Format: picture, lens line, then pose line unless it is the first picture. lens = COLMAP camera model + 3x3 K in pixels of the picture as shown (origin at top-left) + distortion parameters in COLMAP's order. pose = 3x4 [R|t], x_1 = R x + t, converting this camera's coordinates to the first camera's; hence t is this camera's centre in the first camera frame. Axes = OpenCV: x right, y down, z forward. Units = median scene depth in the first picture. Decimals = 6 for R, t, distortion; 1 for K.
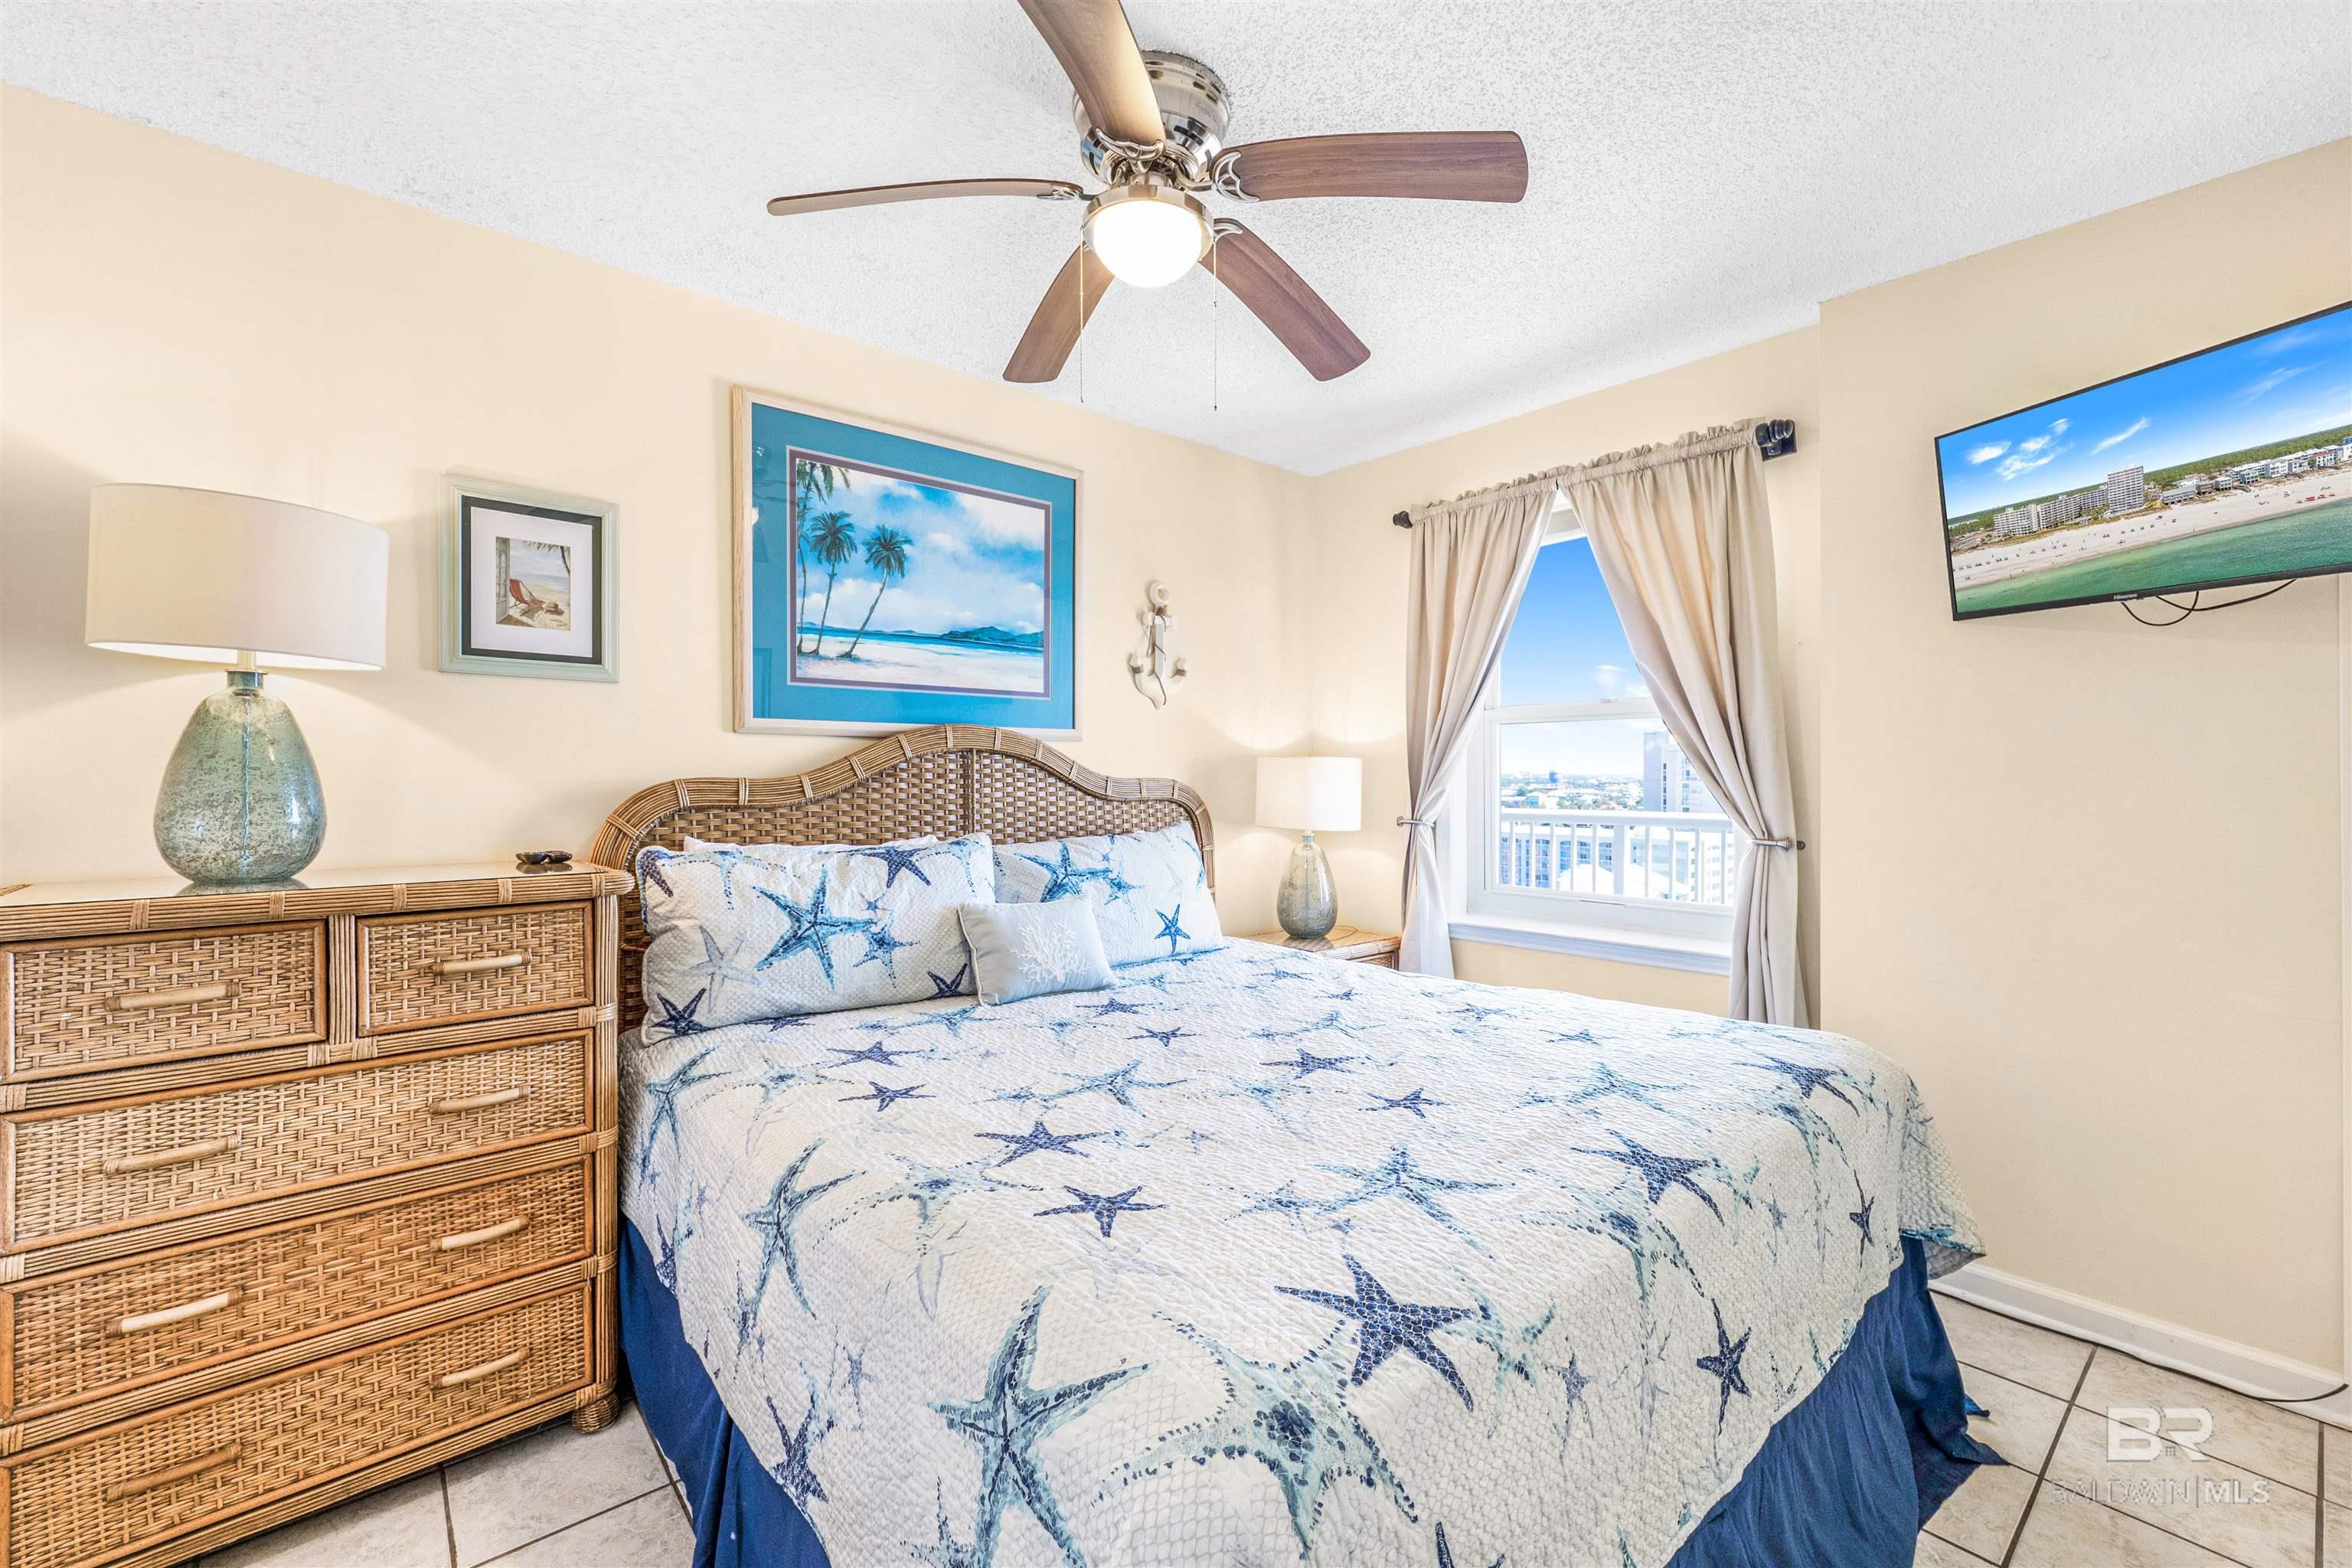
lens RADIAL K [[940.8, 0, 1176.0], [0, 940.8, 784.0], [0, 0, 1]] dist [-0.023807, -0.000074]
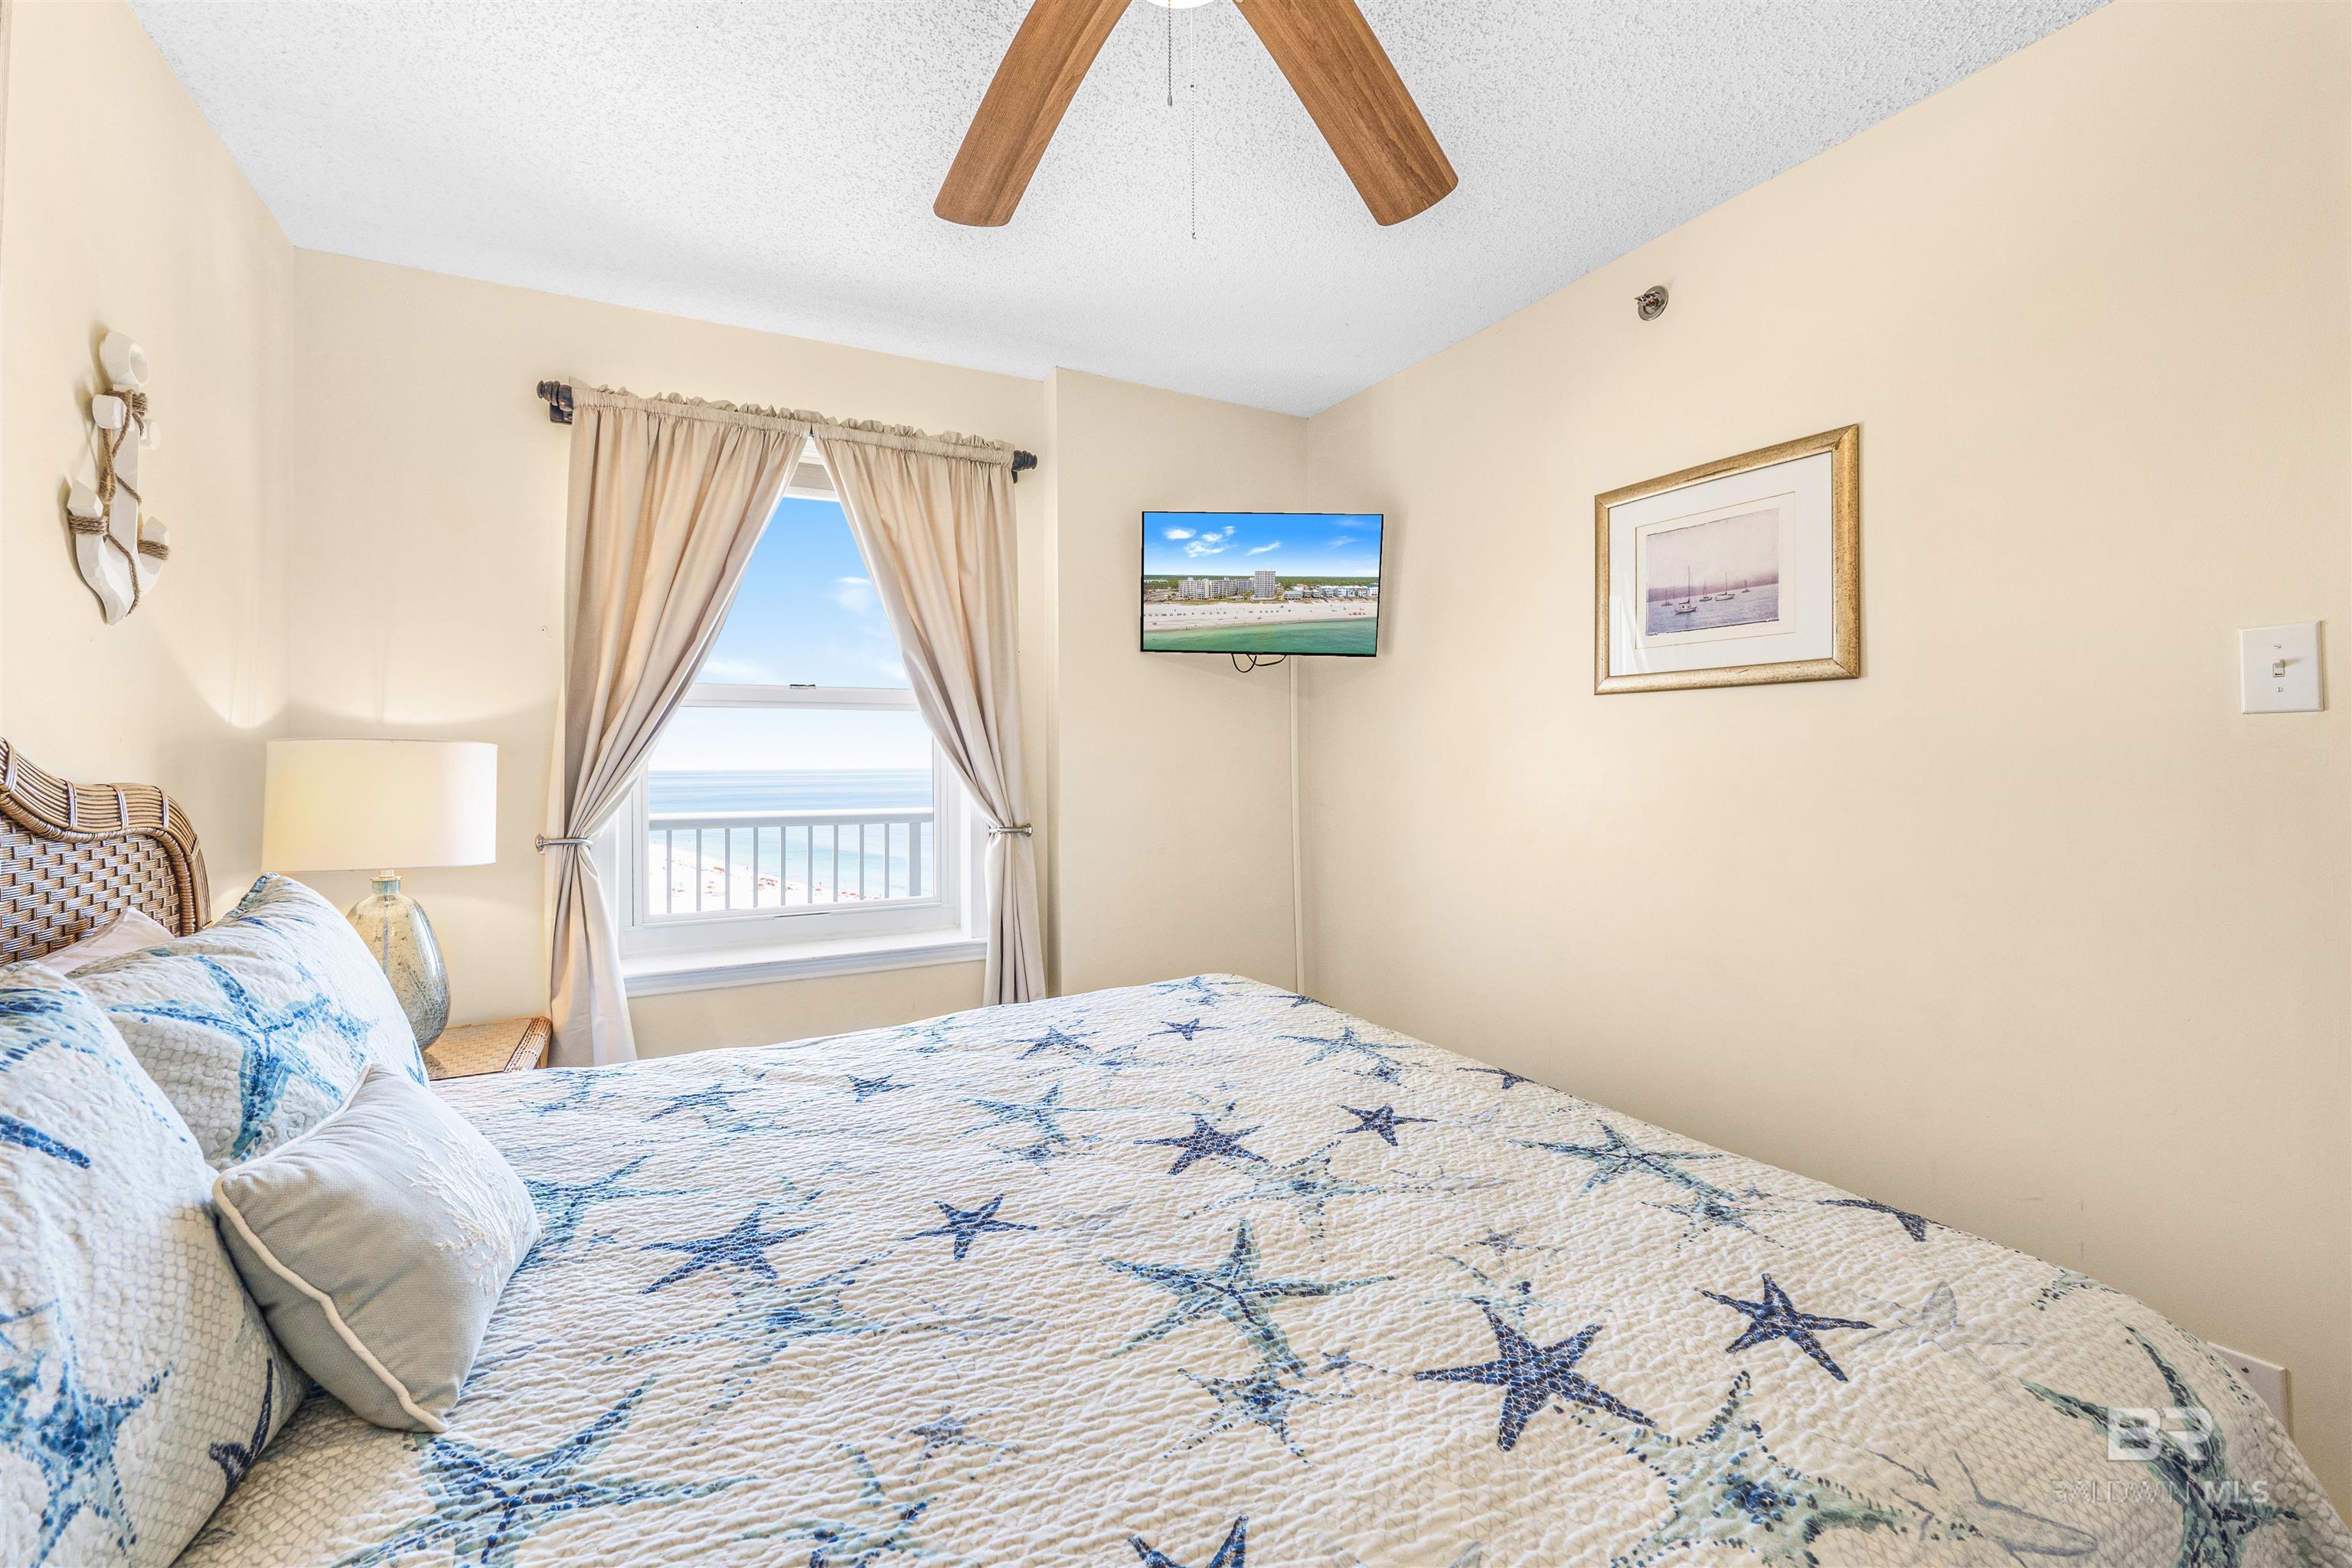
lens RADIAL K [[940.8, 0, 1176.0], [0, 940.8, 784.0], [0, 0, 1]] dist [-0.023807, -0.000074]
pose [[0.252443, -0.014261, 0.967507, -0.501414], [0.017980, 0.999788, 0.010045, -0.002682], [-0.967445, 0.014860, 0.252646, 0.695126]]
